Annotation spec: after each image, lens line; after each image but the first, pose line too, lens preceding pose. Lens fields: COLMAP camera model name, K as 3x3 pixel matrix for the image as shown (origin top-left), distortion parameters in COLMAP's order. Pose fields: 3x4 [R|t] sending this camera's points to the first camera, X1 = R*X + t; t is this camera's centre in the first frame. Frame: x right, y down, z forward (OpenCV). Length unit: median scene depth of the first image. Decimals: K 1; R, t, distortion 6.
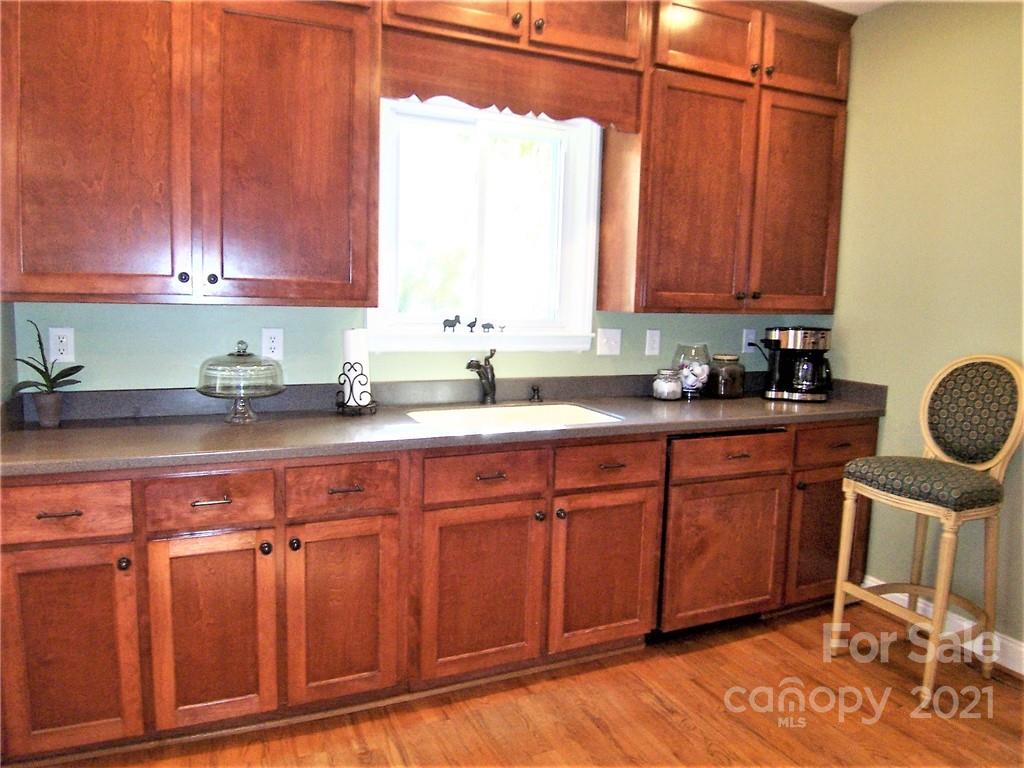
lens RADIAL K [[686.3, 0, 507.7], [0, 686.3, 377.0], [0, 0, 1]] dist [-0.028305, -0.025298]
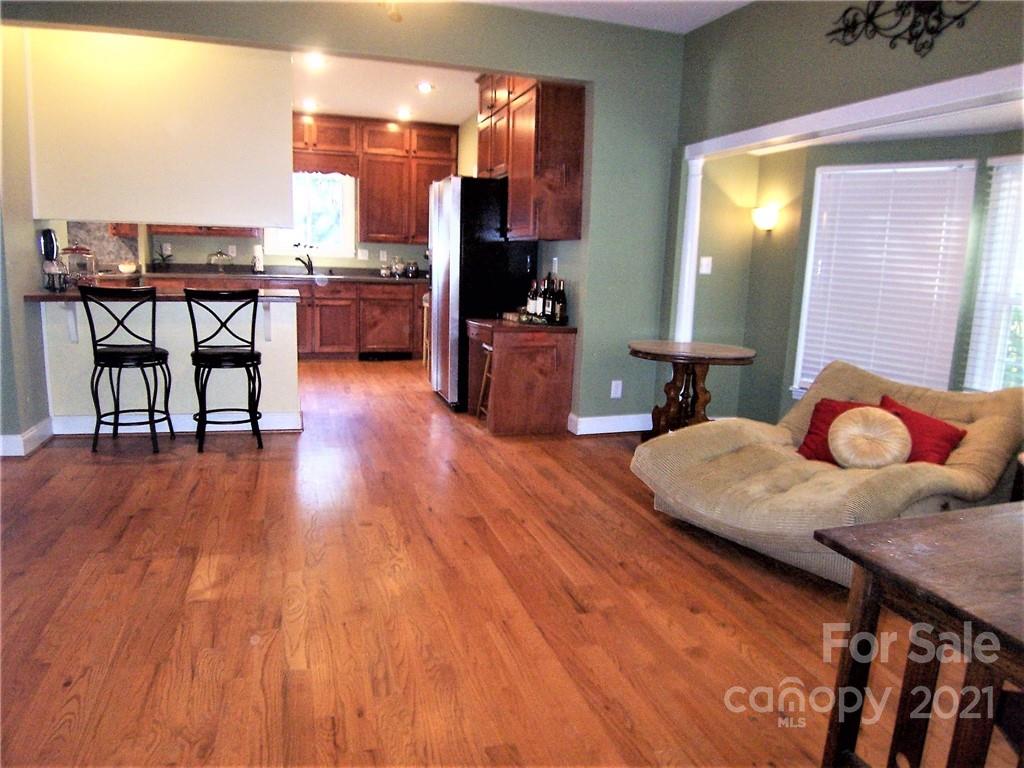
lens RADIAL K [[686.3, 0, 505.9], [0, 686.3, 379.4], [0, 0, 1]] dist [-0.028305, -0.025298]
pose [[0.993914, 0.030189, -0.105941, 1.313387], [-0.024125, 0.998022, 0.058060, 0.345867], [0.107484, -0.055151, 0.992676, -2.085348]]
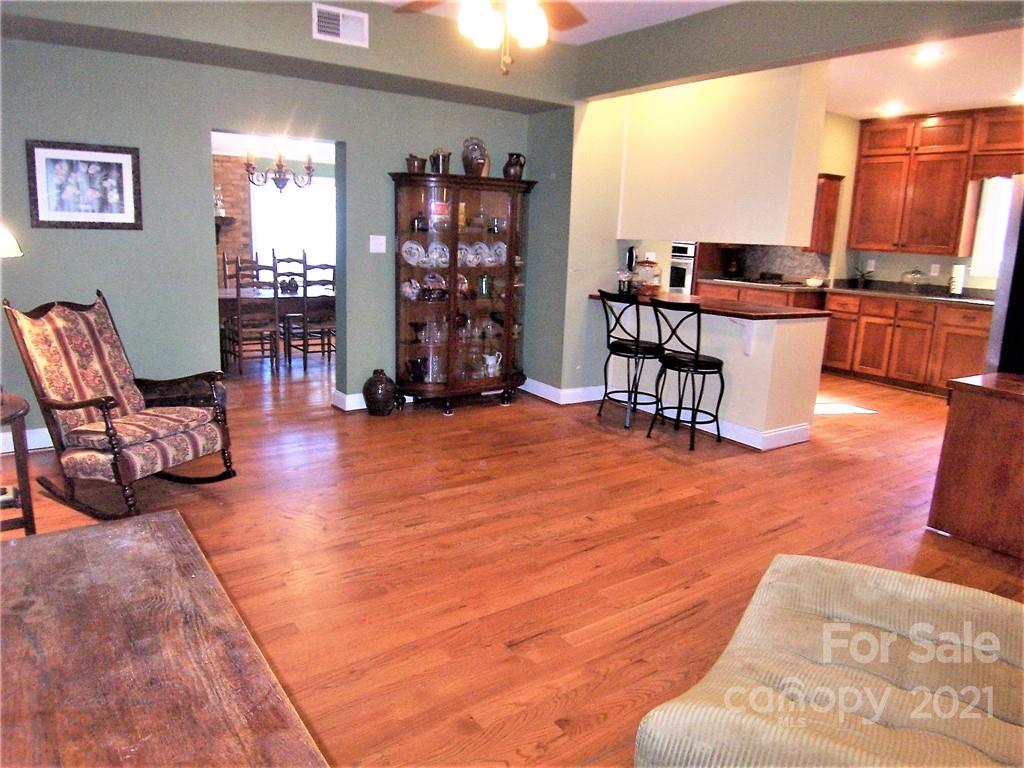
lens RADIAL K [[686.3, 0, 505.3], [0, 686.3, 382.4], [0, 0, 1]] dist [-0.028305, -0.025298]
pose [[0.193447, 0.188278, -0.962876, 2.206029], [-0.144542, 0.976174, 0.161839, 0.223723], [0.970405, 0.107868, 0.216052, -1.331113]]
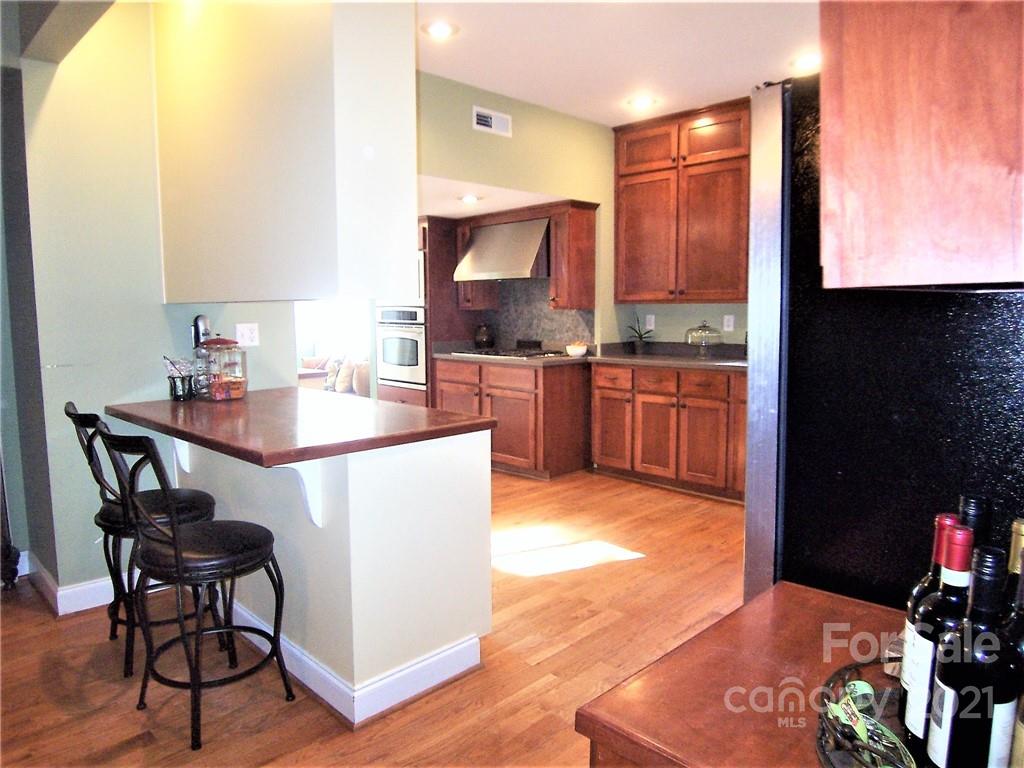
lens RADIAL K [[686.3, 0, 504.6], [0, 686.3, 390.1], [0, 0, 1]] dist [-0.028305, -0.025298]
pose [[0.363833, 0.083544, -0.927710, 1.406207], [-0.087442, 0.994635, 0.055277, 0.101800], [0.927351, 0.061009, 0.369186, -0.366781]]
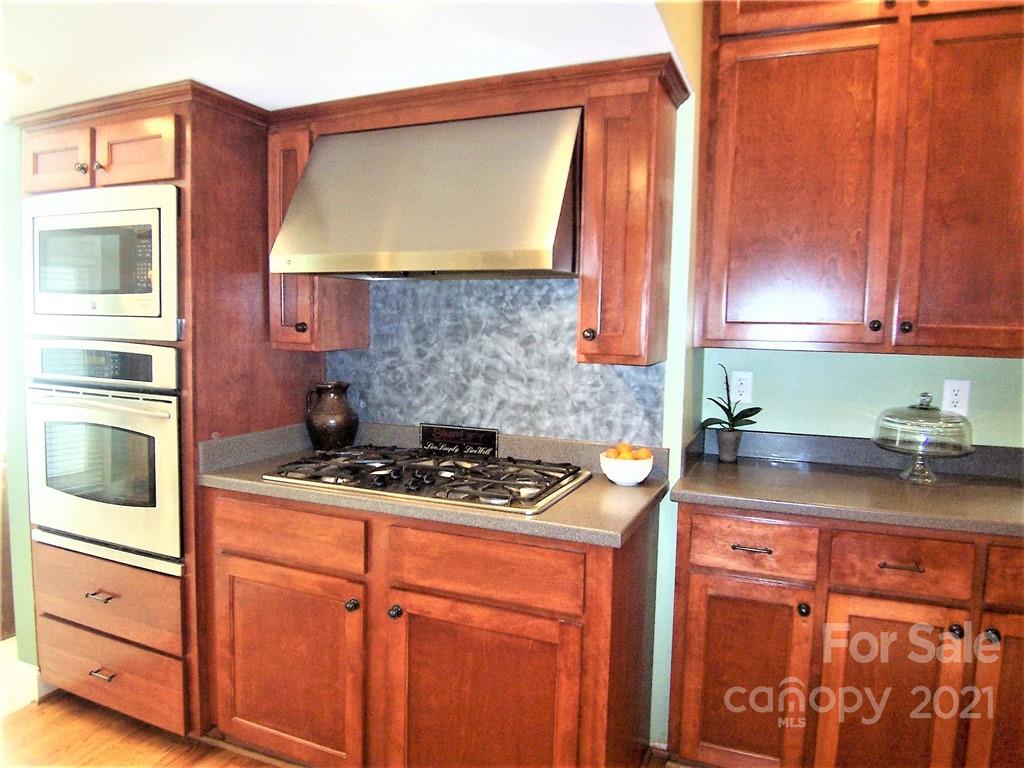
lens RADIAL K [[686.3, 0, 514.0], [0, 686.3, 380.0], [0, 0, 1]] dist [-0.028305, -0.025298]
pose [[0.702352, 0.045592, -0.710368, -0.132981], [-0.081049, 0.996579, -0.016173, -0.010754], [0.707201, 0.068934, 0.703644, -0.033542]]
